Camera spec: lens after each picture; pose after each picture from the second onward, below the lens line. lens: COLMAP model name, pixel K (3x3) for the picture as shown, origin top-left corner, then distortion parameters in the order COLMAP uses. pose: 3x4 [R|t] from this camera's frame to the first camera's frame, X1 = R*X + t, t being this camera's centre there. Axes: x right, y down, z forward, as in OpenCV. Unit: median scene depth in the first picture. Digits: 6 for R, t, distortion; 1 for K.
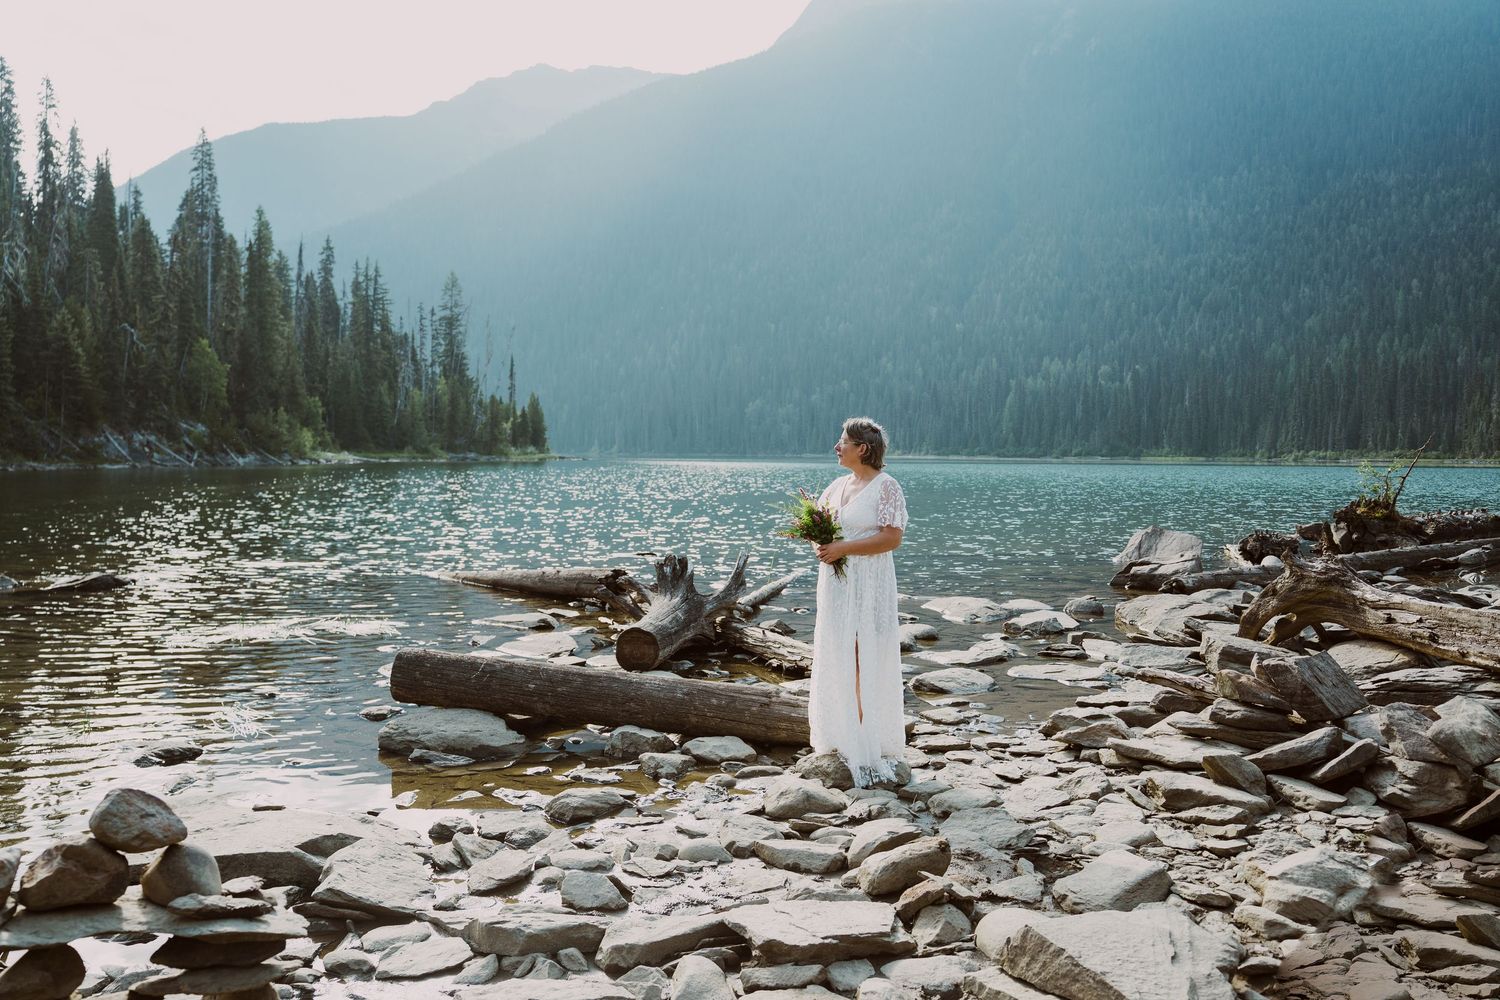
lens RADIAL K [[1236.2, 0, 750.0], [0, 1236.2, 500.0], [0, 0, 1]] dist [-0.076149, 0.064769]
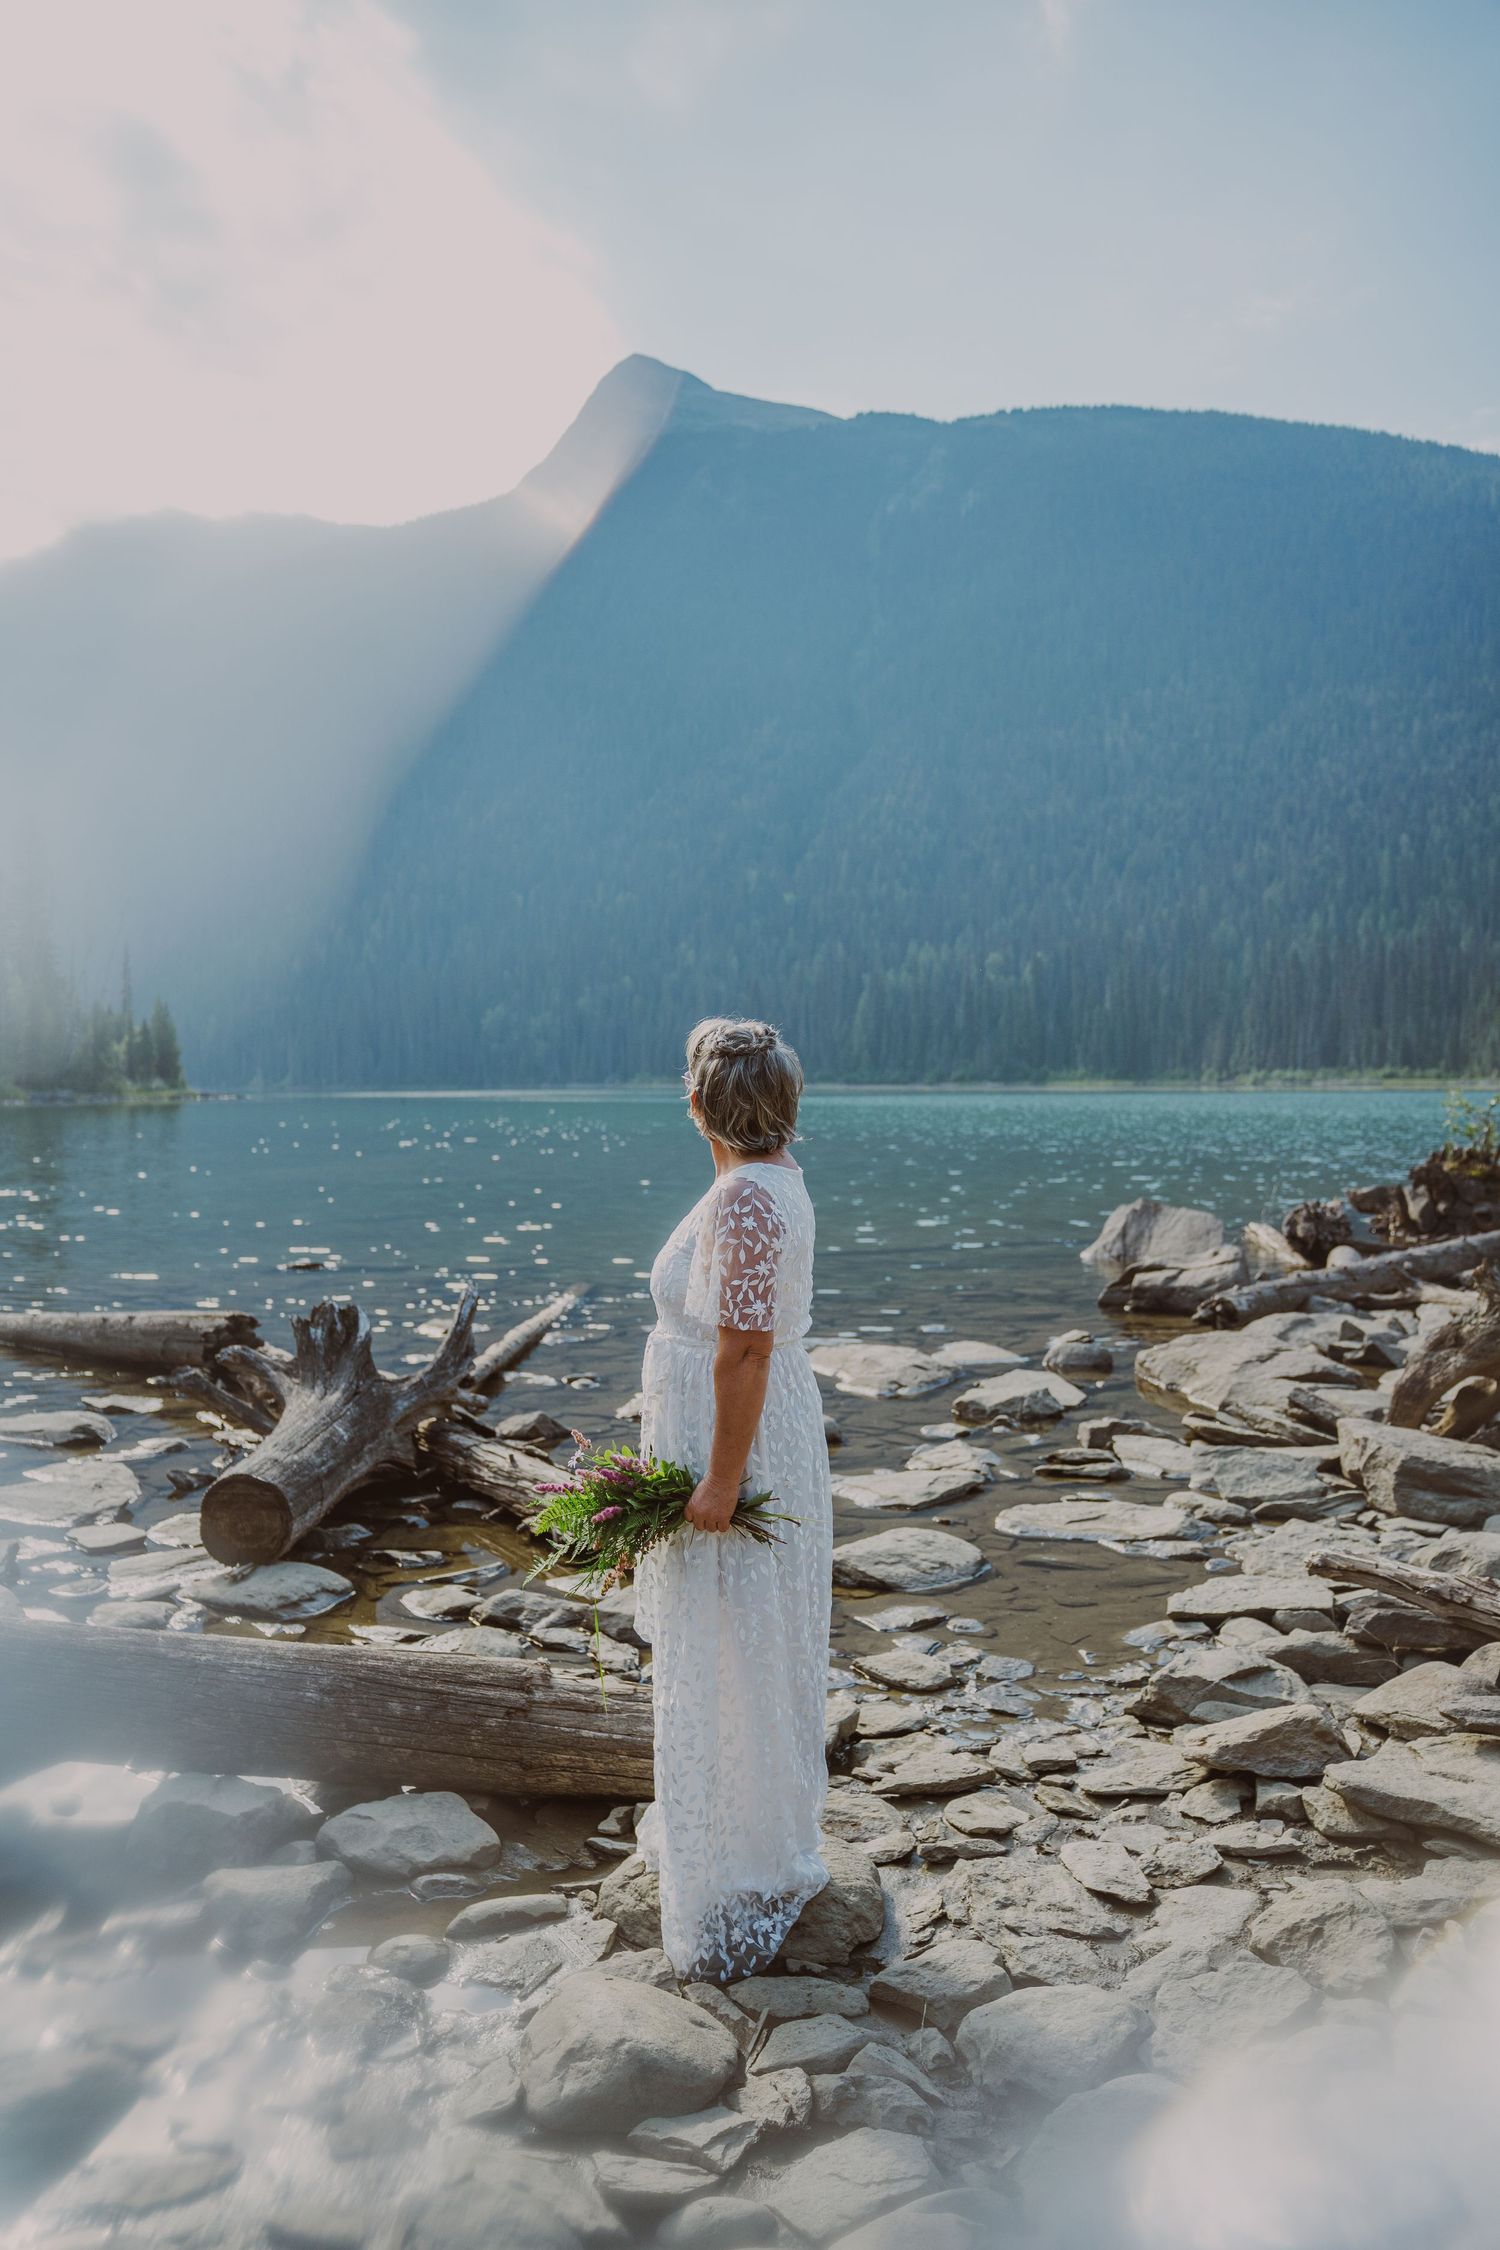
lens RADIAL K [[1789.7, 0, 746.8], [0, 1789.7, 1154.7], [0, 0, 1]] dist [-0.094693, 0.071007]
pose [[0.989695, -0.018765, 0.141953, 0.003005], [0.018367, 0.999823, 0.004112, -0.010176], [-0.142005, -0.001462, 0.989865, 0.161952]]
